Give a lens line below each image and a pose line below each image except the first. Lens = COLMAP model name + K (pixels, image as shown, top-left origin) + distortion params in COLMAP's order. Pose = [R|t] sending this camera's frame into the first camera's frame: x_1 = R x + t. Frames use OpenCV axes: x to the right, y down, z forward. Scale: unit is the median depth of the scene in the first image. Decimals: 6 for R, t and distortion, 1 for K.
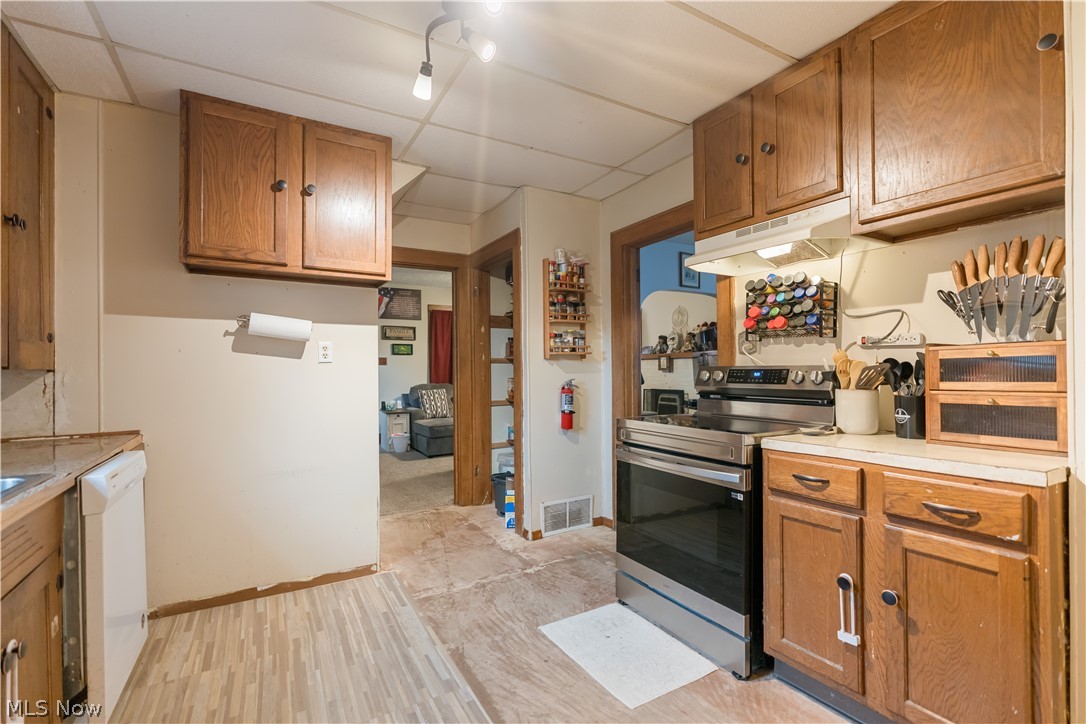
lens RADIAL K [[496.4, 0, 542.5], [0, 496.4, 363.7], [0, 0, 1]] dist [0.001436, 0.000053]
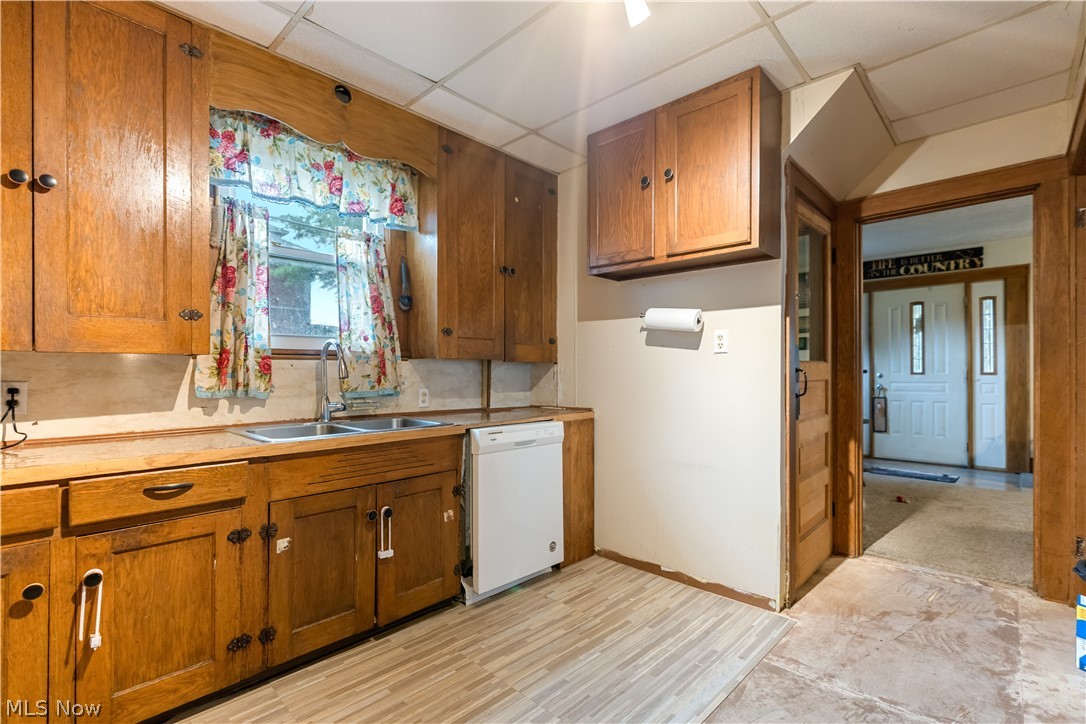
lens RADIAL K [[496.4, 0, 540.9], [0, 496.4, 370.5], [0, 0, 1]] dist [0.001436, 0.000053]
pose [[0.276461, 0.006384, -0.961004, 0.359389], [0.010734, 0.999895, 0.009730, 0.017634], [0.960965, -0.013005, 0.276364, 0.445057]]
